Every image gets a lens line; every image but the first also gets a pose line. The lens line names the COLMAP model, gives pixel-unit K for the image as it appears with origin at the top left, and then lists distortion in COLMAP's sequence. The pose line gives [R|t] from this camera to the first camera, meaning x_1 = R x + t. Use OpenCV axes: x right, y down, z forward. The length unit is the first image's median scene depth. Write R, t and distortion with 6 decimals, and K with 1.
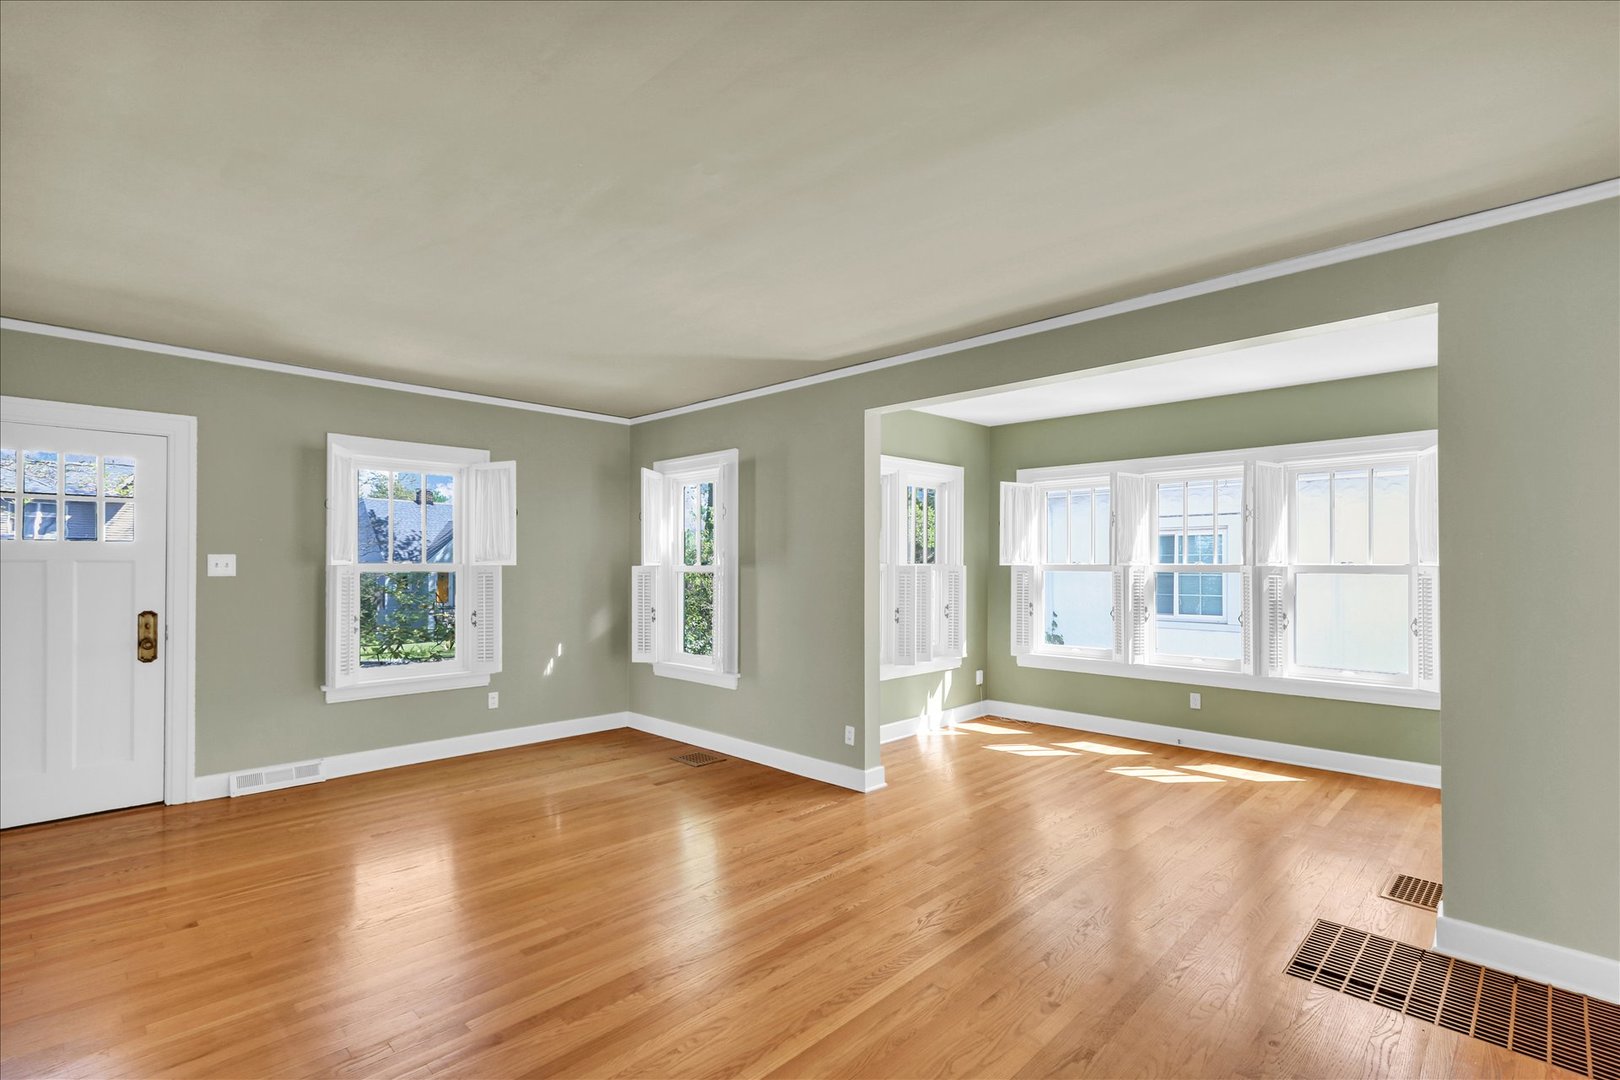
lens RADIAL K [[754.6, 0, 808.6], [0, 754.6, 564.9], [0, 0, 1]] dist [-0.001511, 0.000405]
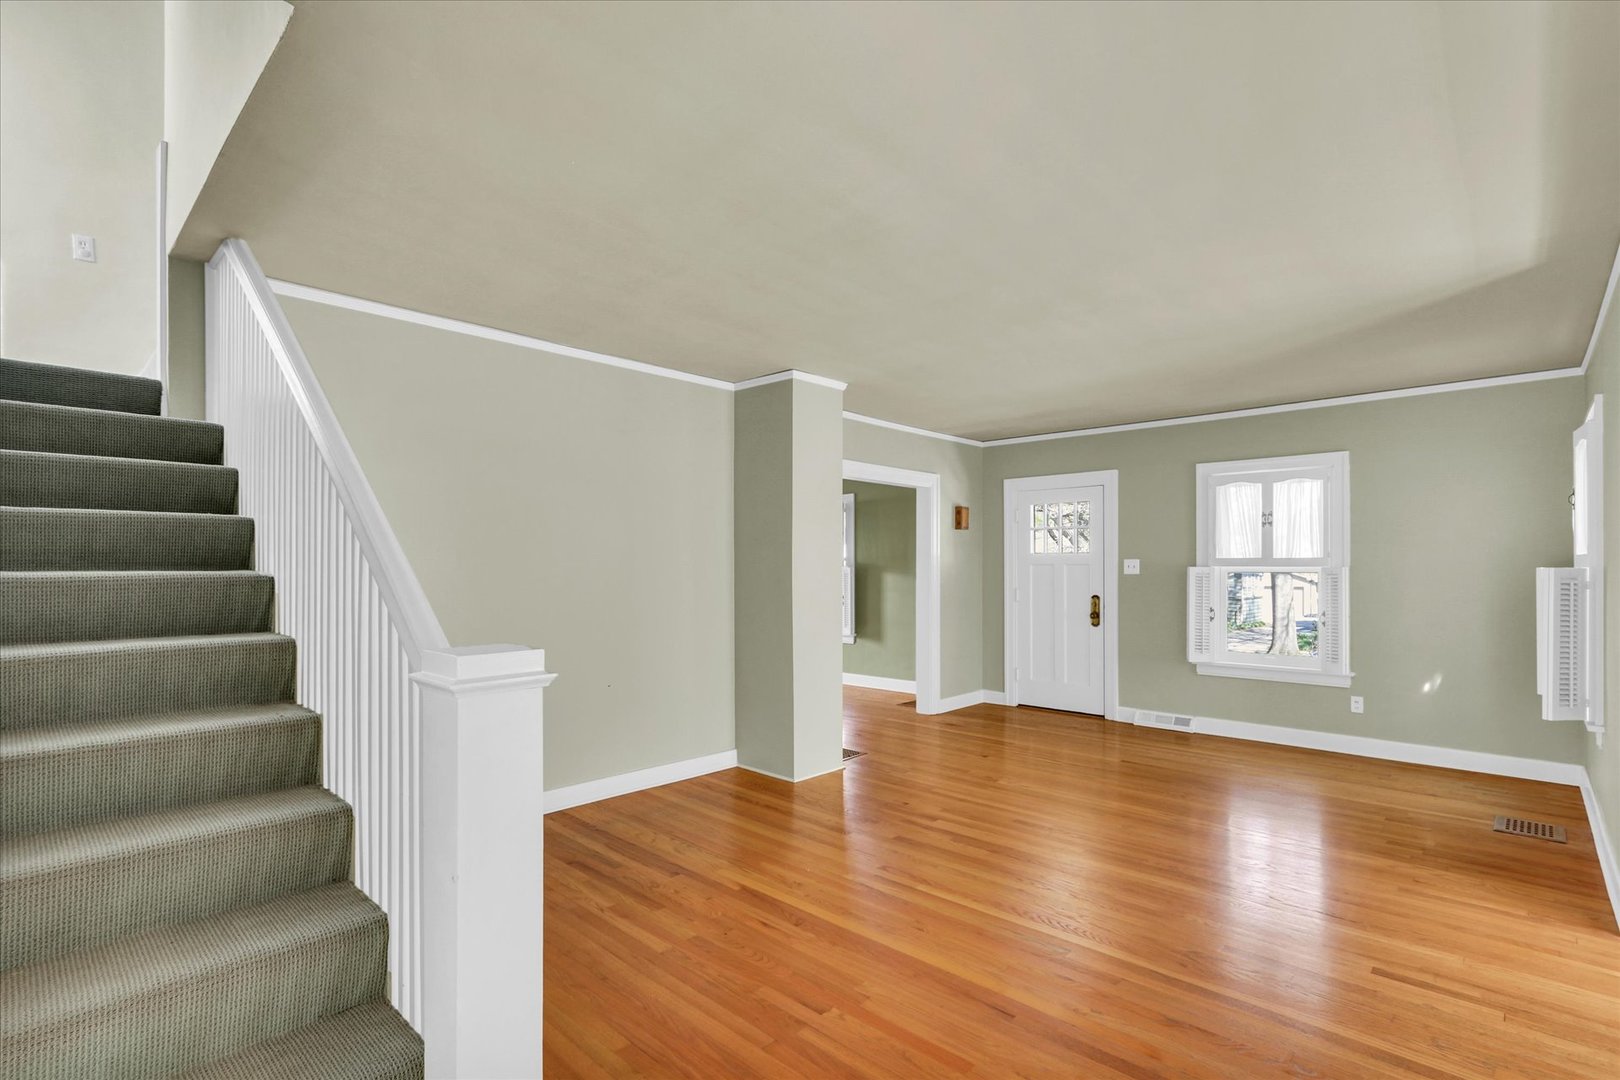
lens RADIAL K [[748.8, 0, 805.6], [0, 748.8, 561.7], [0, 0, 1]] dist [0.001371, 0.000342]
pose [[0.018391, -0.008698, -0.999793, 0.696404], [-0.001561, 0.999961, -0.008728, 0.004712], [0.999830, 0.001721, 0.018377, 0.339626]]
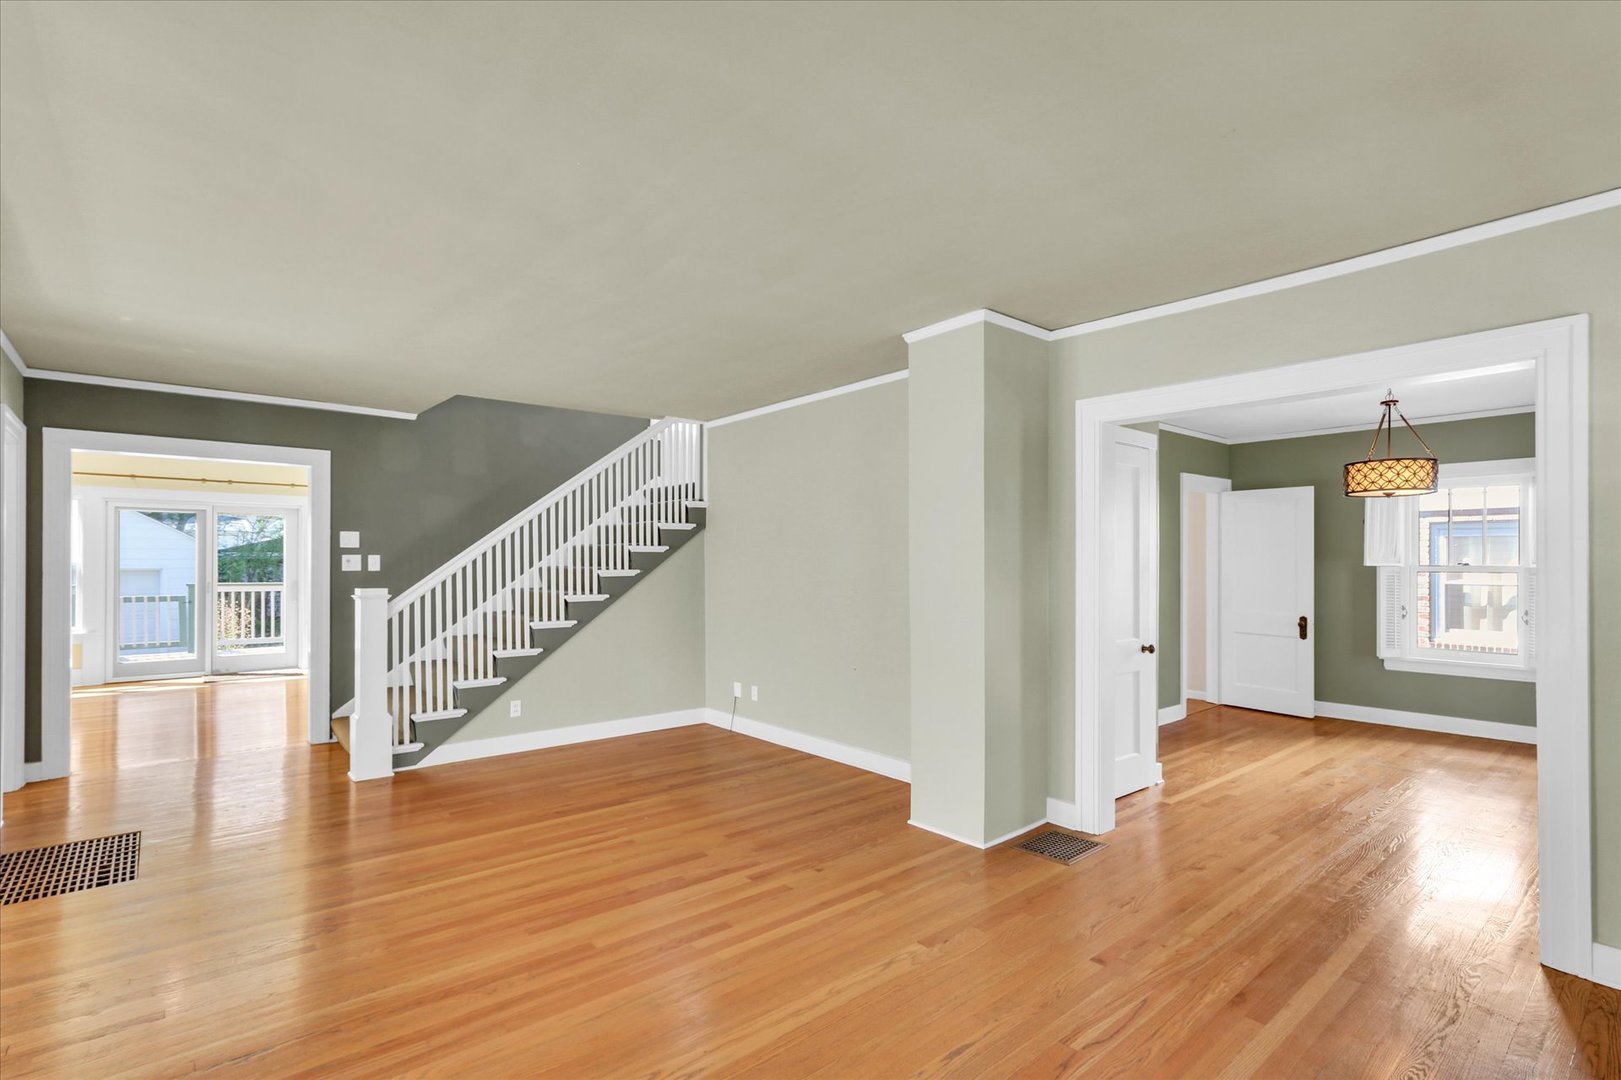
lens RADIAL K [[755.0, 0, 809.1], [0, 755.0, 564.9], [0, 0, 1]] dist [-0.001511, 0.000405]
pose [[-0.997190, -0.004884, 0.074756, -0.354110], [-0.004559, 0.999979, 0.004514, -0.003470], [-0.074776, 0.004161, -0.997192, 1.280505]]
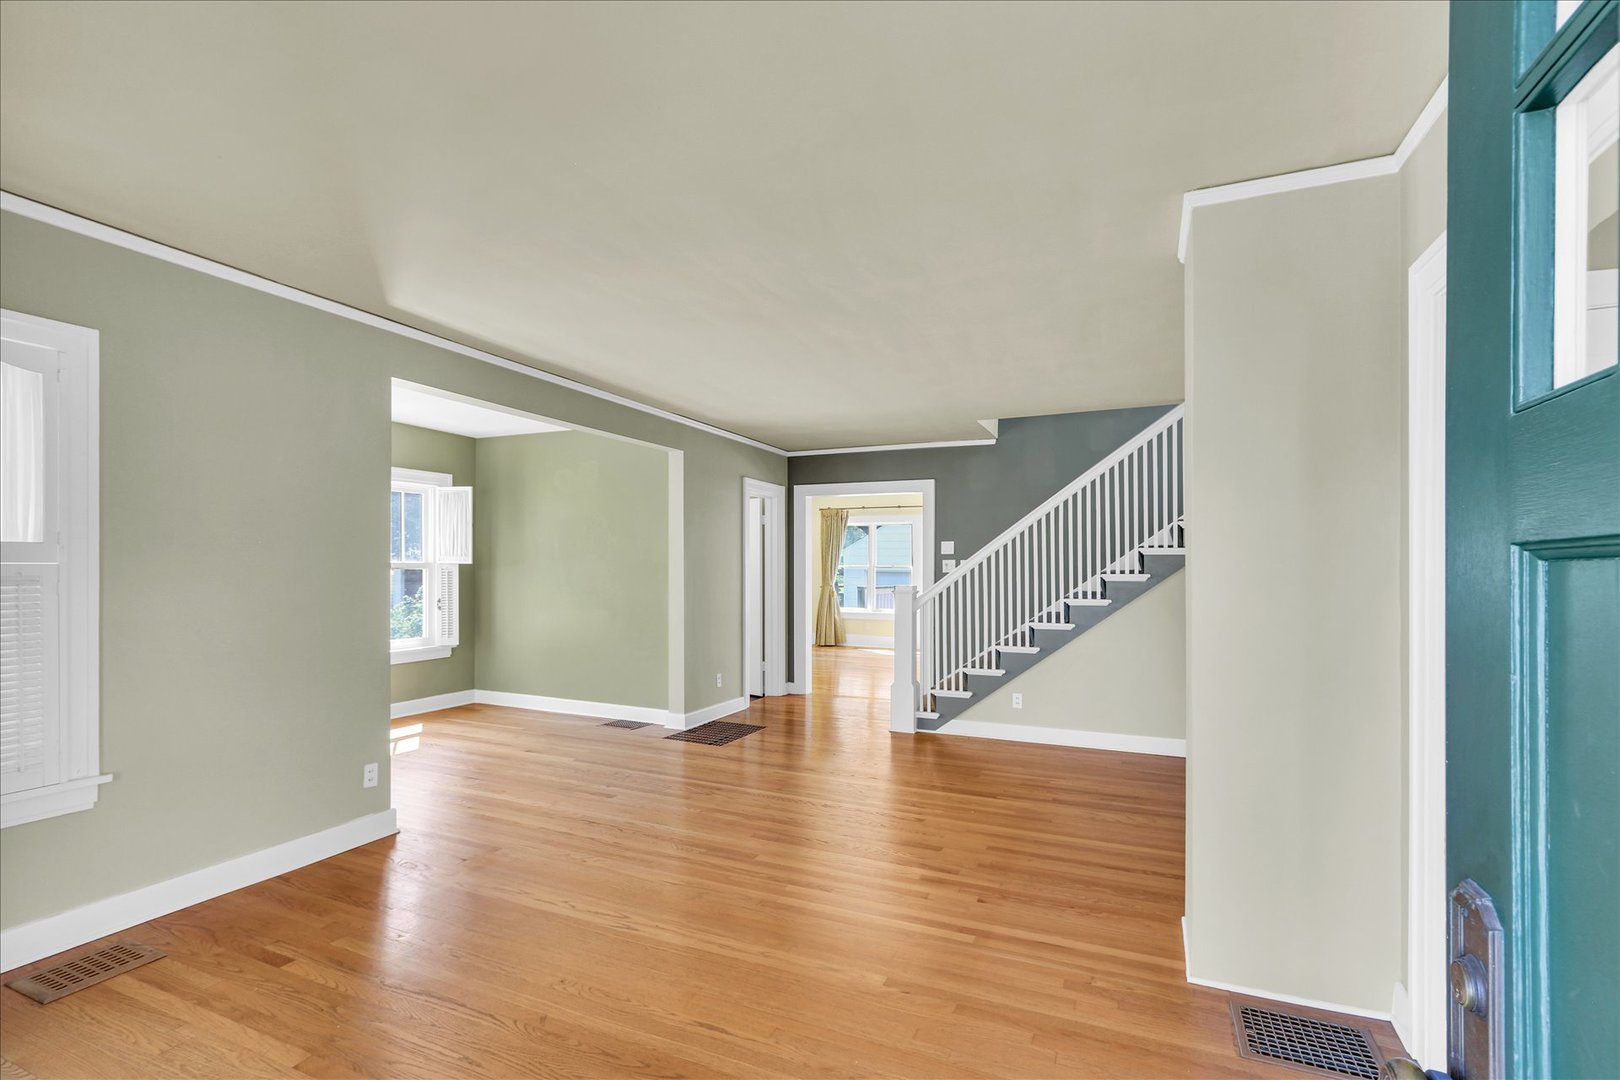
lens RADIAL K [[762.2, 0, 813.0], [0, 762.2, 596.6], [0, 0, 1]] dist [0.001202, 0.000618]
pose [[-0.361788, -0.043789, 0.931232, -0.915288], [-0.006508, 0.998991, 0.044447, -0.003396], [-0.932238, 0.010020, -0.361707, 0.905716]]
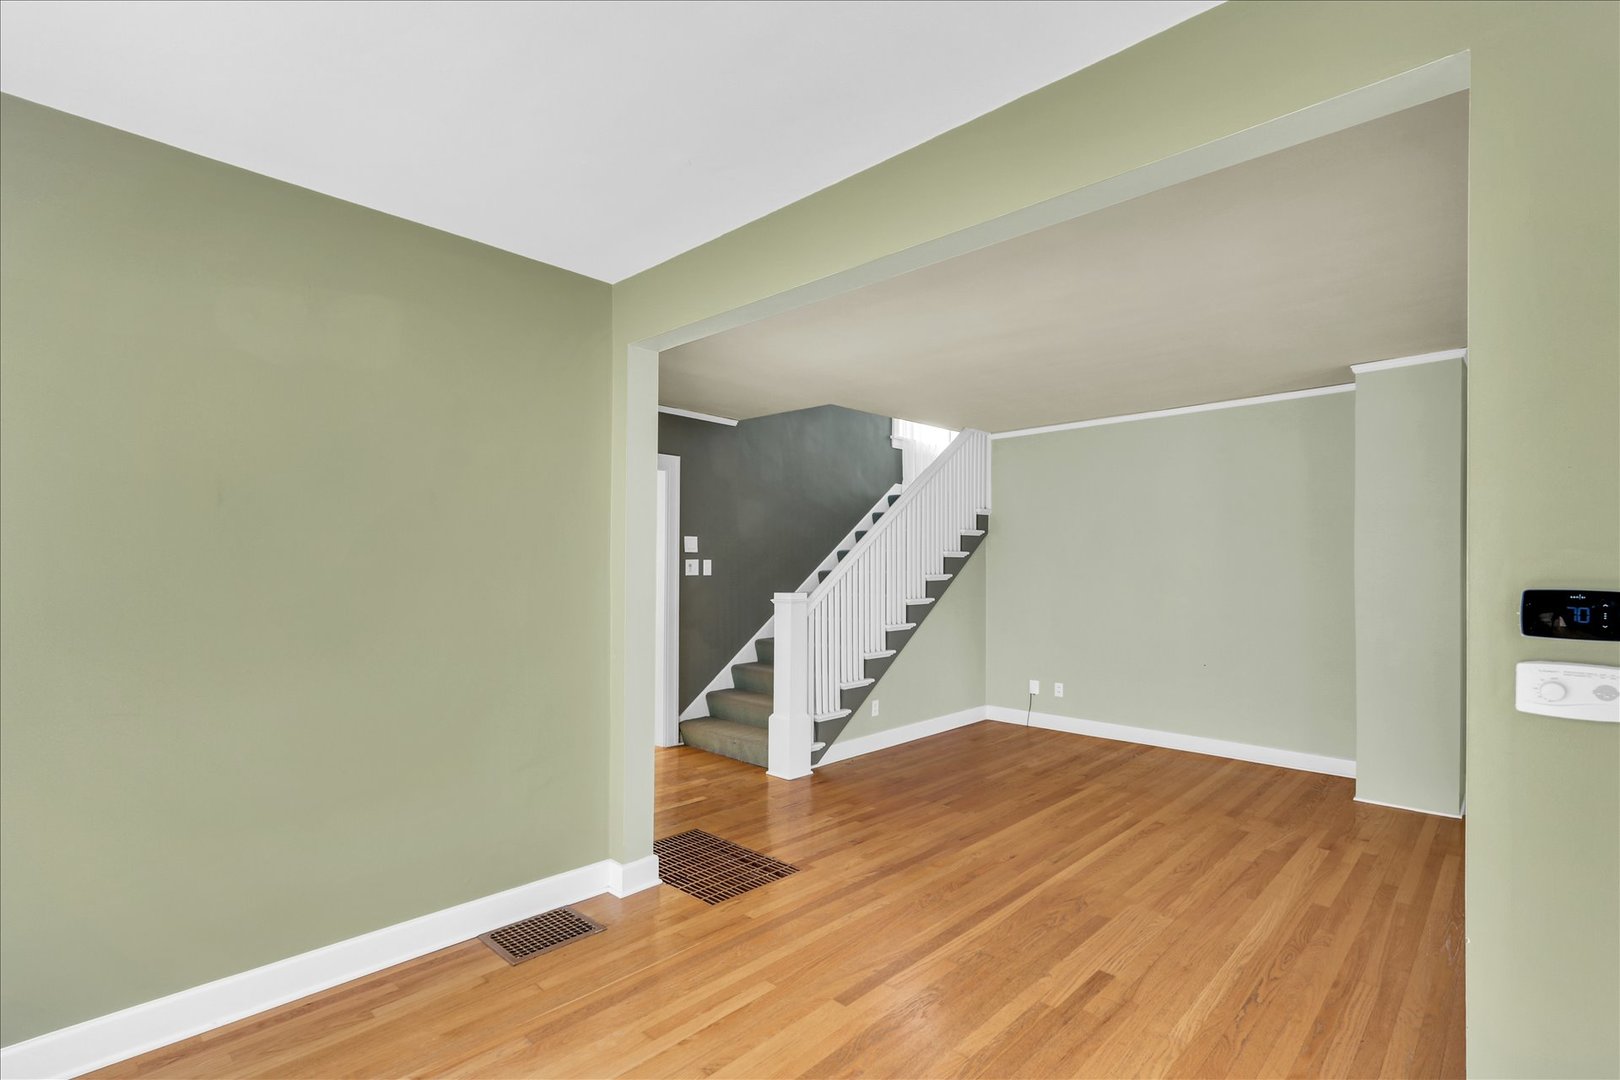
lens RADIAL K [[754.6, 0, 808.6], [0, 754.6, 564.9], [0, 0, 1]] dist [-0.001511, 0.000405]
pose [[-0.999686, -0.004399, -0.024670, 0.374420], [-0.004377, 0.999990, -0.000955, -0.001451], [0.024674, -0.000846, -0.999695, 1.366688]]
